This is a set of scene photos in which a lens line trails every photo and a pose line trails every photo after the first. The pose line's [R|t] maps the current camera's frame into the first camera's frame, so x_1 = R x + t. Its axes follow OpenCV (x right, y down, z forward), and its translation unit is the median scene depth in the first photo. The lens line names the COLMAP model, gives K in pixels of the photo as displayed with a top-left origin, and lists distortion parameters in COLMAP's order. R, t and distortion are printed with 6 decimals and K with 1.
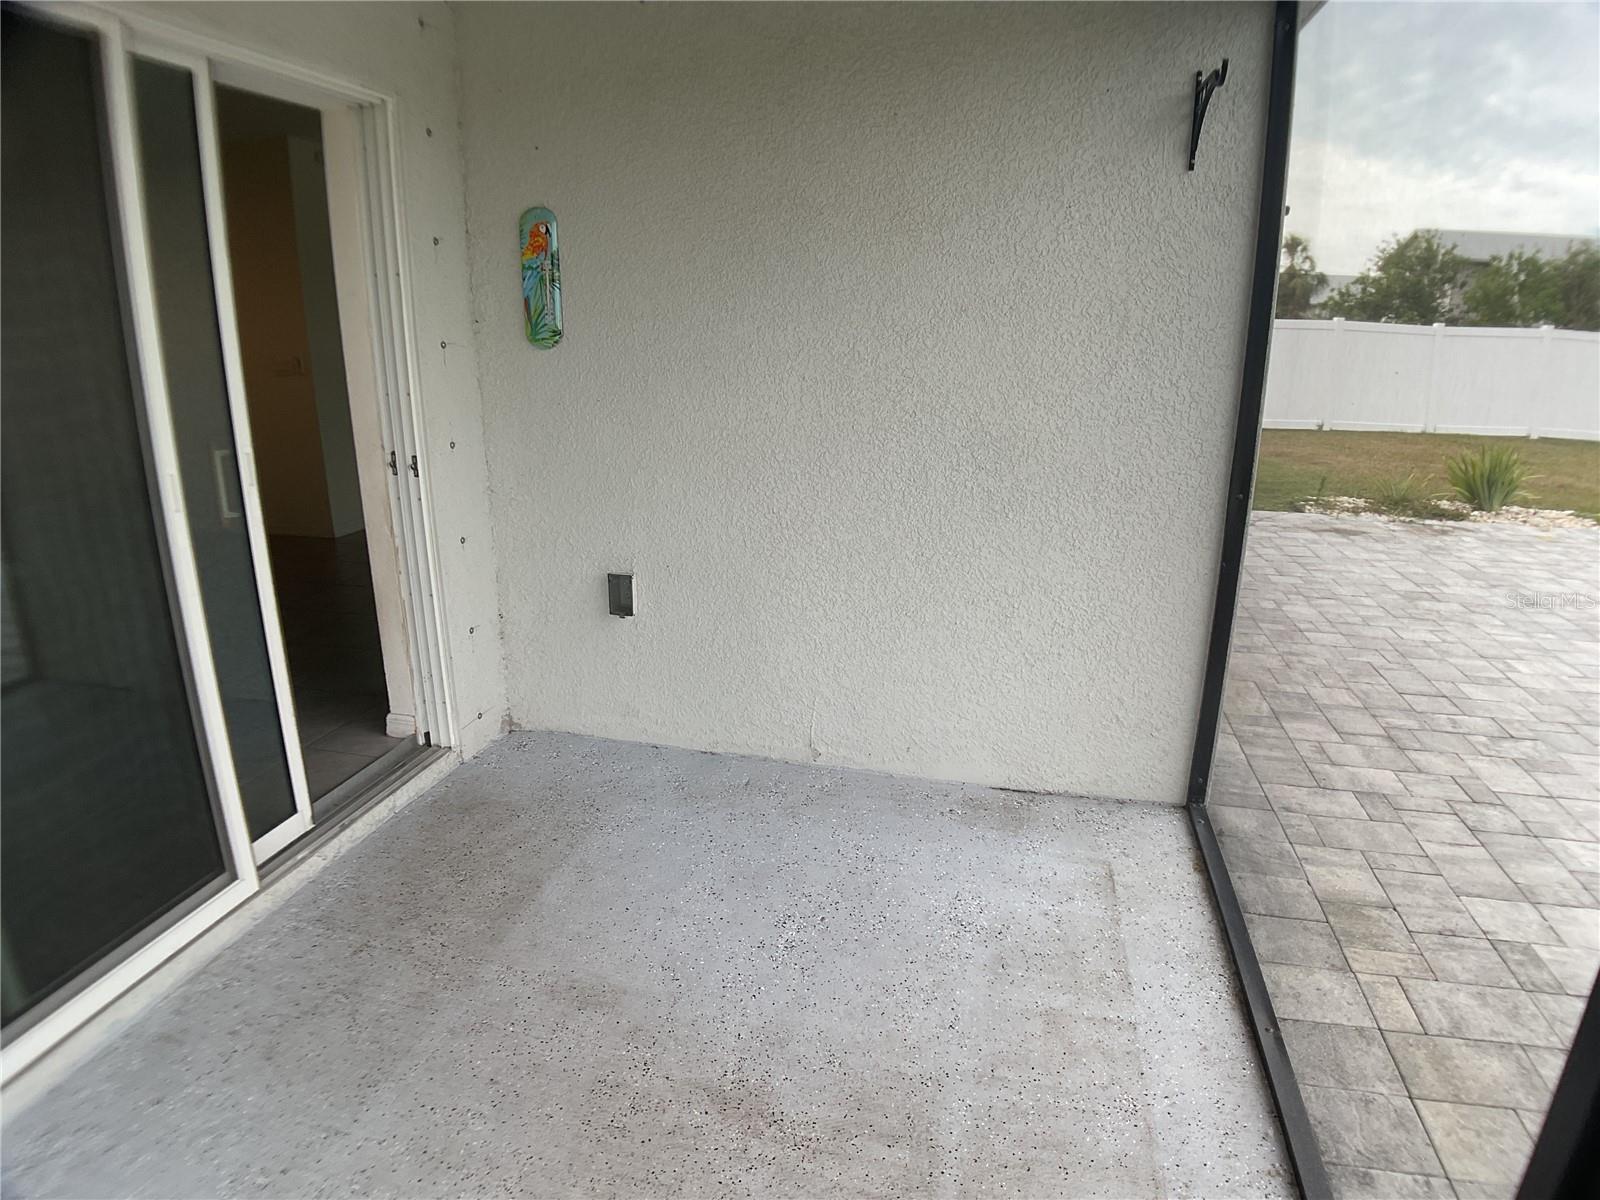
lens RADIAL K [[914.8, 0, 798.0], [0, 914.8, 602.4], [0, 0, 1]] dist [-0.086227, -0.002577]
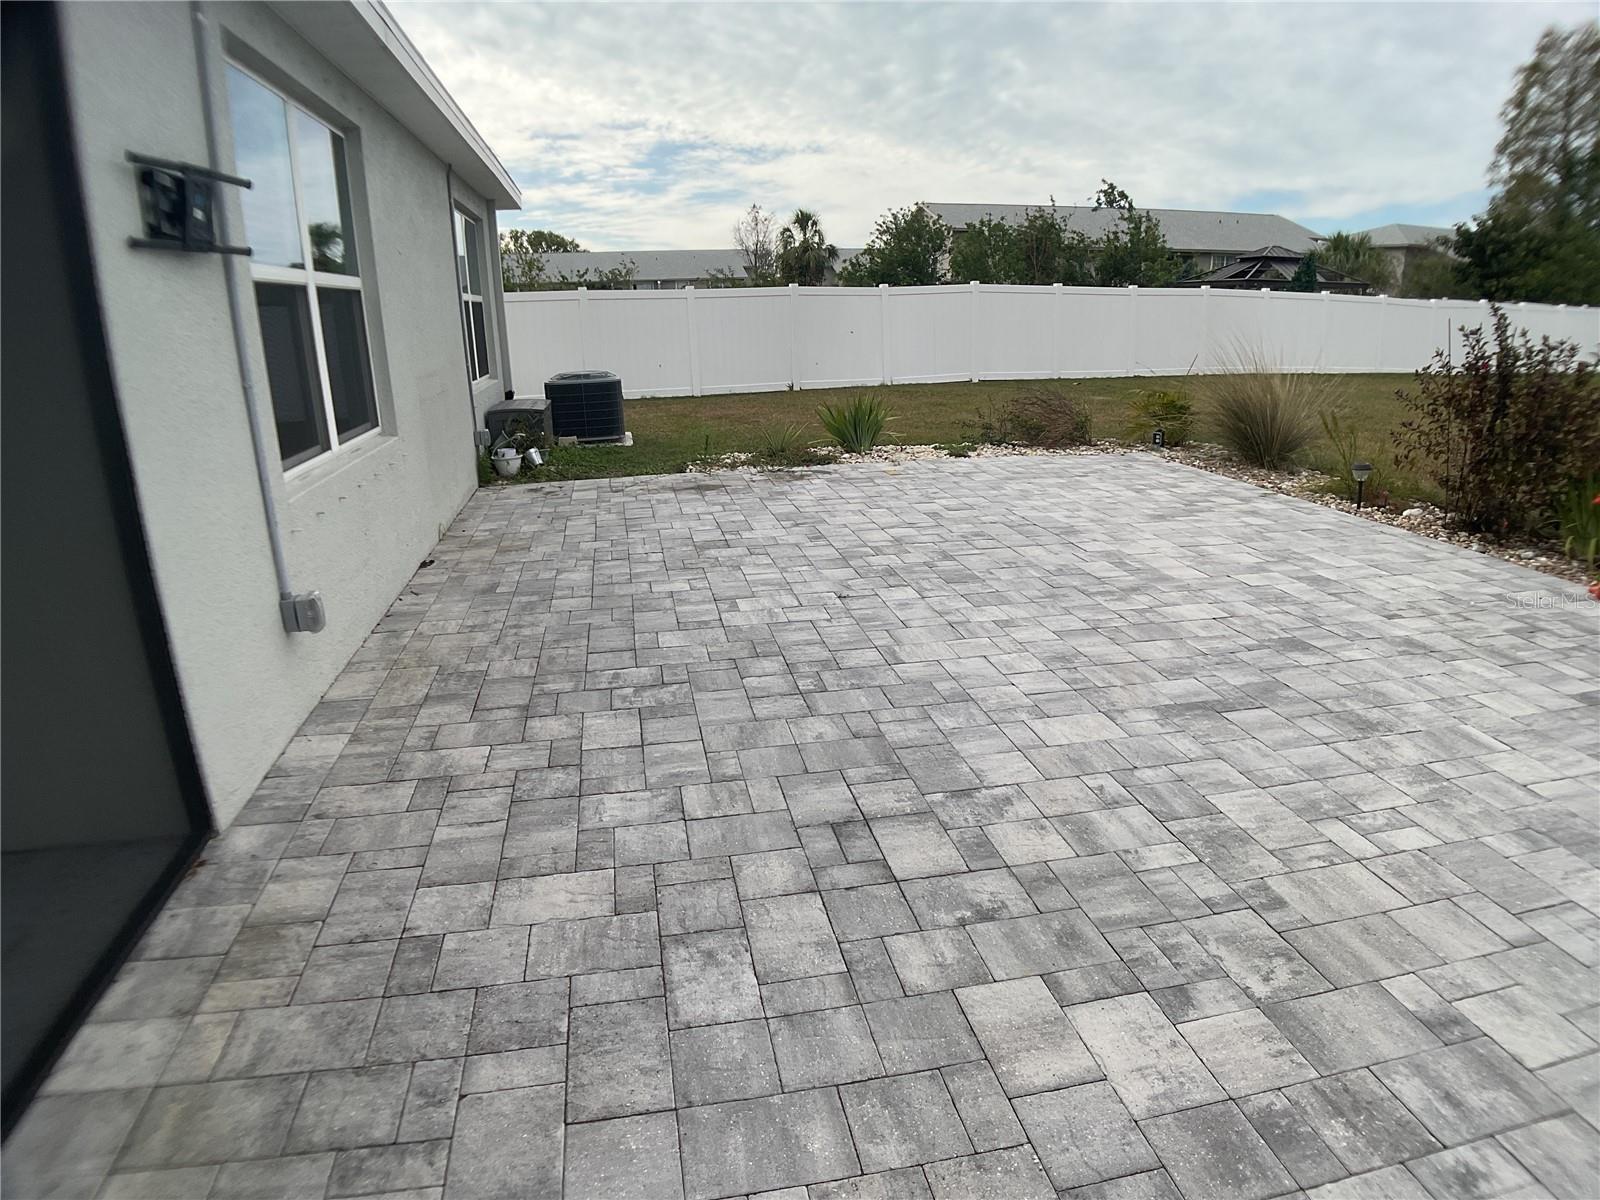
lens RADIAL K [[918.8, 0, 792.2], [0, 918.8, 597.4], [0, 0, 1]] dist [-0.077395, -0.002968]
pose [[0.902061, -0.145301, 0.406415, 0.278250], [0.140394, 0.989203, 0.042046, 0.017537], [-0.408136, 0.019131, 0.912721, -0.017935]]
